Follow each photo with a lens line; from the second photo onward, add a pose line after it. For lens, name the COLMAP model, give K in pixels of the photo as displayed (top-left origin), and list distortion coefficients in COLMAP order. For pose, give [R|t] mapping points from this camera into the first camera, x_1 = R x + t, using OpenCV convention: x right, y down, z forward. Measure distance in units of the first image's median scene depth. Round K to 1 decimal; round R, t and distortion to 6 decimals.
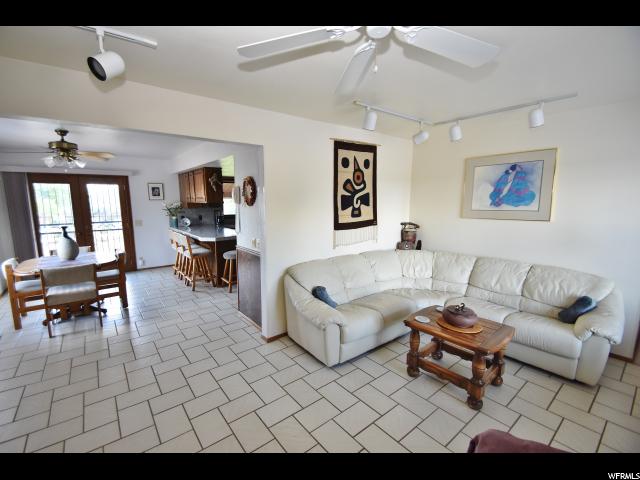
lens RADIAL K [[286.3, 0, 320.0], [0, 286.3, 240.0], [0, 0, 1]] dist [-0.030378, -0.000457]
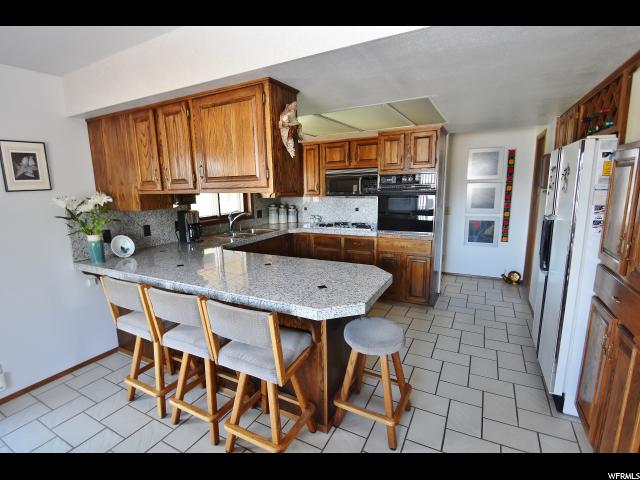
lens RADIAL K [[323.4, 0, 307.4], [0, 323.4, 243.5], [0, 0, 1]] dist [-0.017648, -0.001197]
pose [[0.927369, -0.091809, 0.362709, -0.474384], [0.077489, 0.995537, 0.053870, -0.084354], [-0.366036, -0.021851, 0.930344, 0.599501]]
